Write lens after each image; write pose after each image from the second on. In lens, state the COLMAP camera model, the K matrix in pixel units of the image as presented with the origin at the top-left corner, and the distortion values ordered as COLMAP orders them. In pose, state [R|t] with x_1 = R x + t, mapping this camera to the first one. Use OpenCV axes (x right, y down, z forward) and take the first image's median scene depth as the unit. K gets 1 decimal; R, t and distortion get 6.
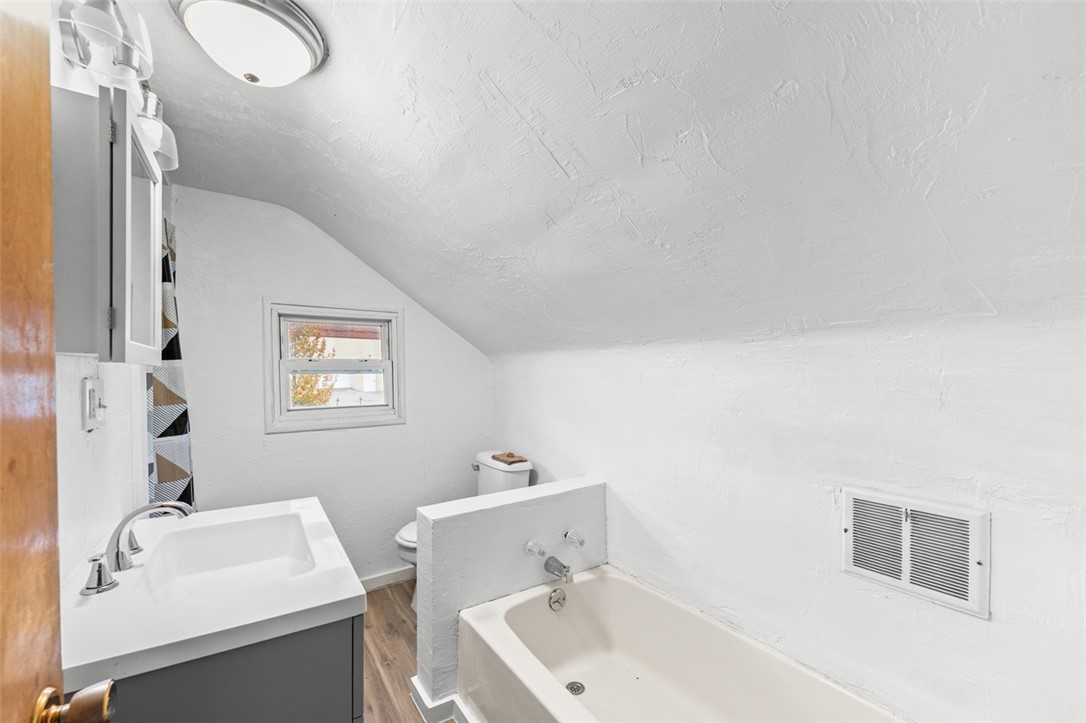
lens RADIAL K [[426.1, 0, 542.9], [0, 426.1, 365.8], [0, 0, 1]] dist [-0.000824, -0.000234]
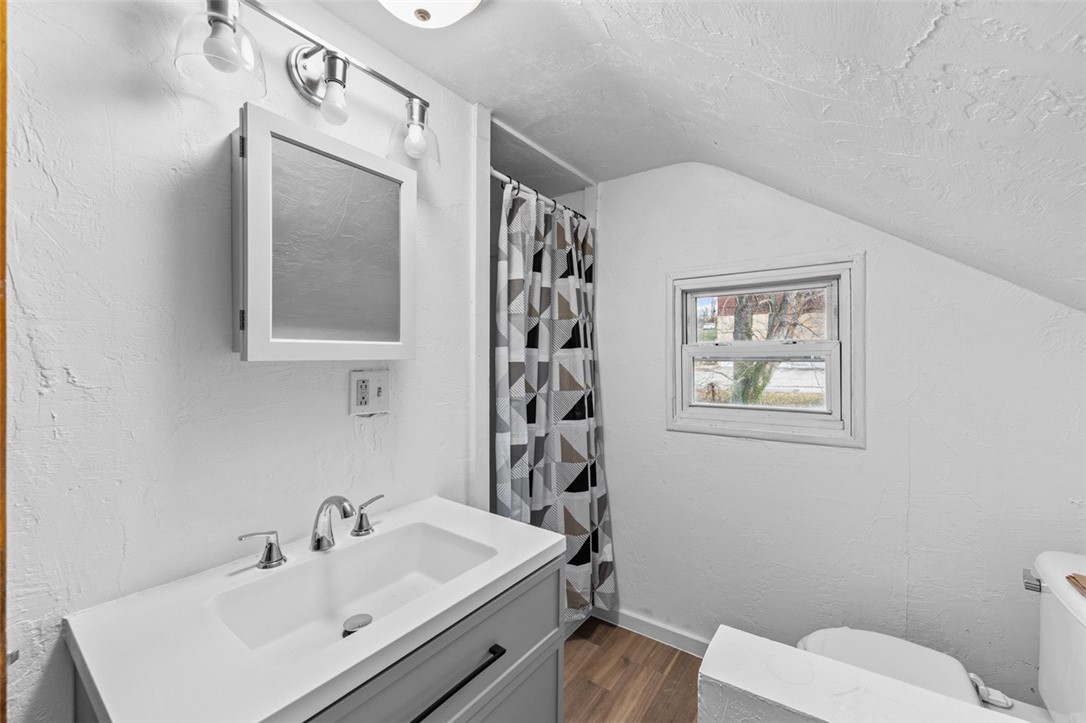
lens RADIAL K [[434.3, 0, 541.8], [0, 434.3, 353.4], [0, 0, 1]] dist [-0.000764, -0.000146]
pose [[0.348049, -0.002799, -0.937472, 0.092673], [0.017026, 0.999849, 0.003336, -0.004742], [0.937322, -0.017123, 0.348045, 0.433069]]
